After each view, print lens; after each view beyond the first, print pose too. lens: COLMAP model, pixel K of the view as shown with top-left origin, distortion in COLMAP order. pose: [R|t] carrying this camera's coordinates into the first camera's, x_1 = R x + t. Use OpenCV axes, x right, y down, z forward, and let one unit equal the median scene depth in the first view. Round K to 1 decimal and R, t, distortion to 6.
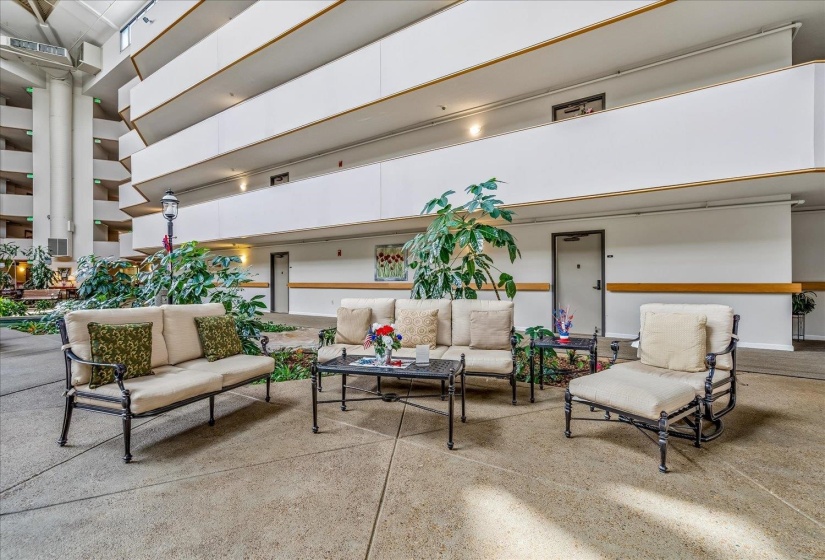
lens RADIAL K [[382.1, 0, 406.5], [0, 382.1, 276.2], [0, 0, 1]] dist [0.001032, -0.000387]
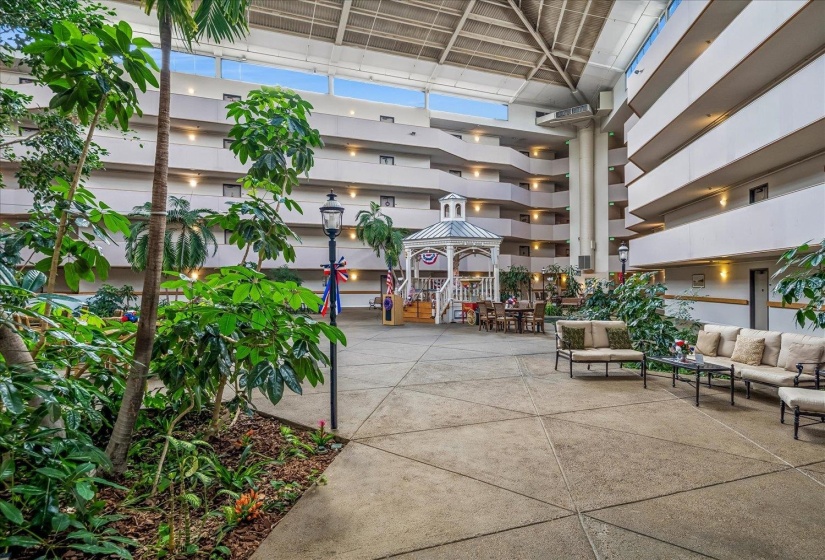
lens RADIAL K [[443.8, 0, 412.5], [0, 443.8, 280.0], [0, 0, 1]] dist [-0.001670, -0.000355]
pose [[0.429042, -0.001765, -0.903283, 0.255078], [0.003726, 0.999993, -0.000184, -0.033242], [0.903277, -0.003287, 0.429046, -0.213346]]
